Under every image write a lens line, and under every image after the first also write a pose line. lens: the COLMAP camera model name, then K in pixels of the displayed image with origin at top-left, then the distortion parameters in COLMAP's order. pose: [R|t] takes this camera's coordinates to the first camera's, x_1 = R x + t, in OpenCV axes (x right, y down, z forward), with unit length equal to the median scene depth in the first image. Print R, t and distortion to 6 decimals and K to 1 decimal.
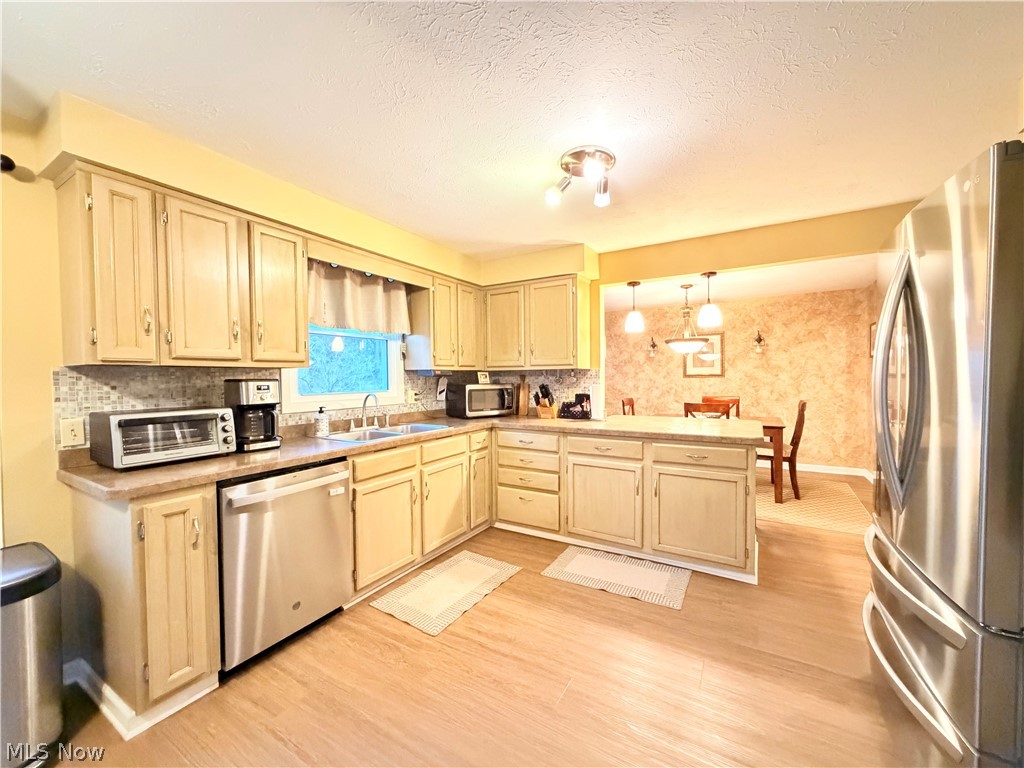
lens RADIAL K [[408.1, 0, 510.2], [0, 408.1, 386.8], [0, 0, 1]] dist [0.000817, -0.000334]
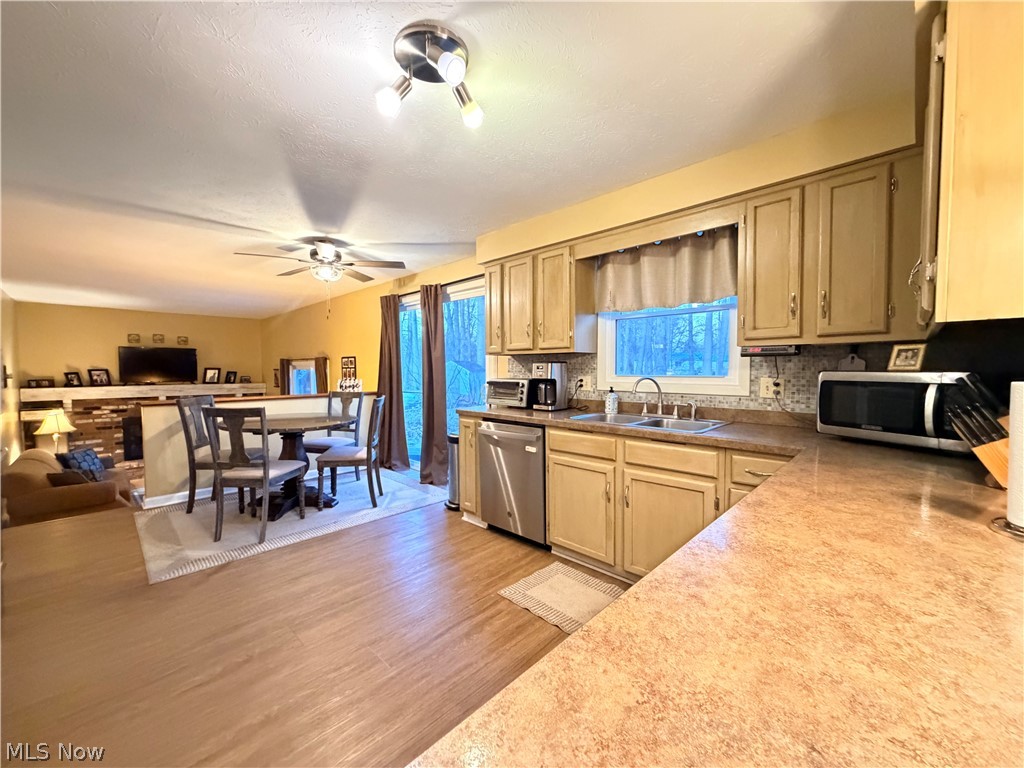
lens RADIAL K [[408.1, 0, 511.0], [0, 408.1, 385.5], [0, 0, 1]] dist [0.000817, -0.000334]
pose [[-0.231022, 0.053566, -0.971473, 0.612084], [-0.017355, 0.998098, 0.059161, -0.013426], [0.972794, 0.030527, -0.229653, 0.912346]]
